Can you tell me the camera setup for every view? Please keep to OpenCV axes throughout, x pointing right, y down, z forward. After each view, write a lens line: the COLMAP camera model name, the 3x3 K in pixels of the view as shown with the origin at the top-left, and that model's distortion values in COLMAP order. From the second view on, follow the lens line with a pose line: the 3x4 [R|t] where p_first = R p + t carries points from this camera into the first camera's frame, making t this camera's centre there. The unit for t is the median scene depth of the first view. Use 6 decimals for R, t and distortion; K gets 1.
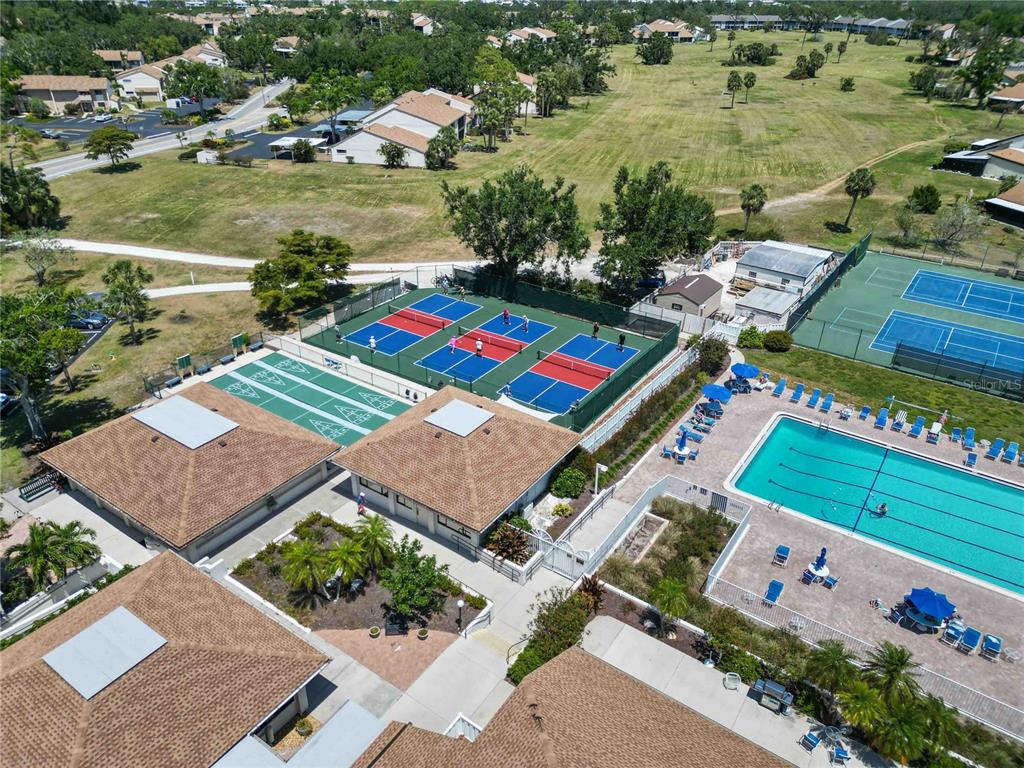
lens RADIAL K [[714.7, 0, 509.4], [0, 714.7, 378.9], [0, 0, 1]] dist [0.070290, -0.066366]
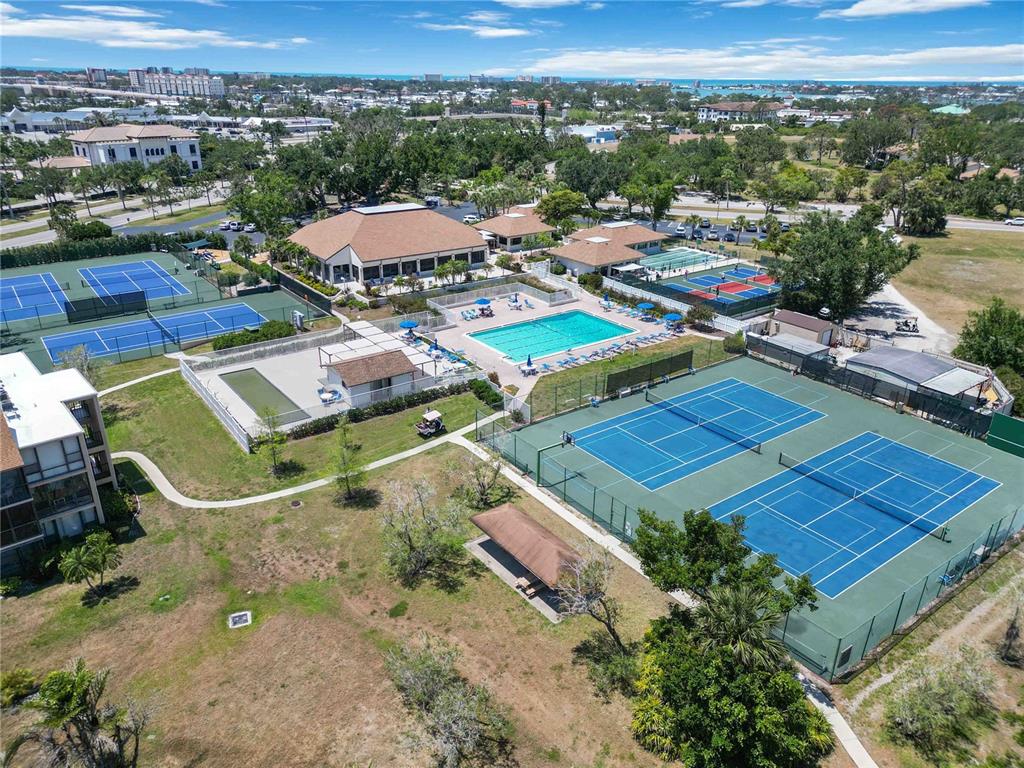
lens RADIAL K [[714.7, 0, 509.4], [0, 714.7, 378.9], [0, 0, 1]] dist [0.070290, -0.066366]
pose [[-0.315355, 0.353861, -0.880530, 1.821641], [-0.476780, 0.743186, 0.469421, -0.462433], [0.820507, 0.567853, -0.065654, 0.872038]]
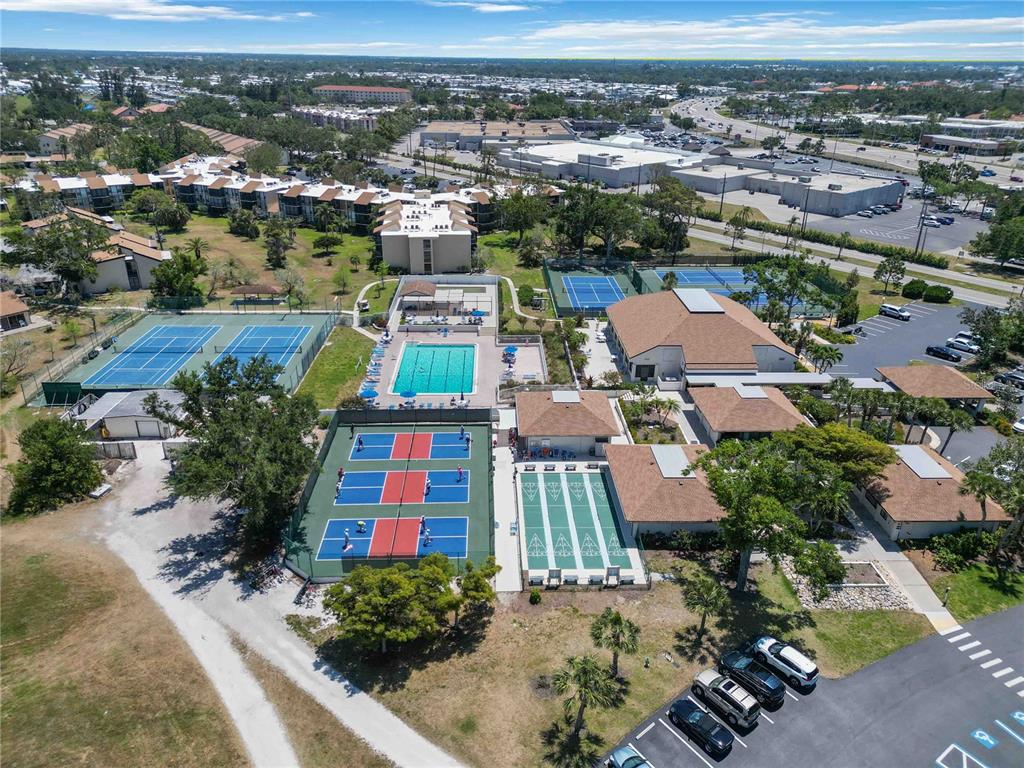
lens RADIAL K [[714.7, 0, 509.4], [0, 714.7, 378.9], [0, 0, 1]] dist [0.070290, -0.066366]
pose [[-0.595160, -0.343484, 0.726501, -0.997664], [0.374164, 0.681633, 0.628791, -0.909591], [-0.711186, 0.646062, -0.277162, 1.179357]]
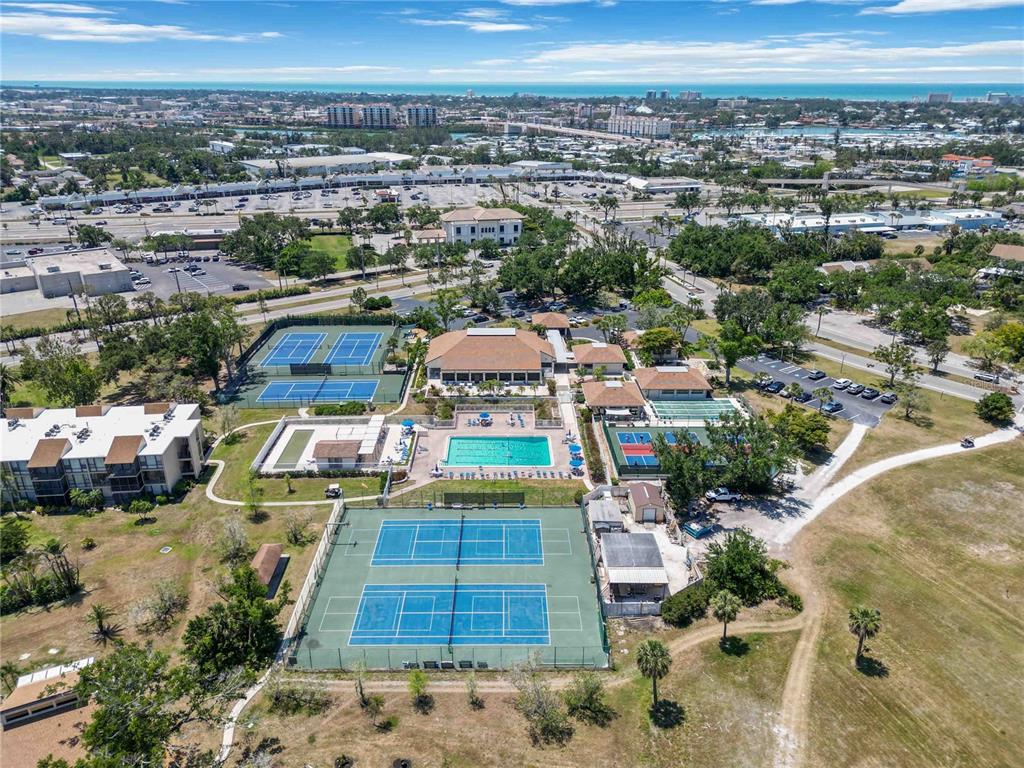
lens RADIAL K [[714.7, 0, 509.4], [0, 714.7, 378.9], [0, 0, 1]] dist [0.070290, -0.066366]
pose [[-0.812587, 0.208912, -0.544112, 1.544860], [-0.293246, 0.660242, 0.691439, -1.534815], [0.503696, 0.721413, -0.475241, 1.688584]]
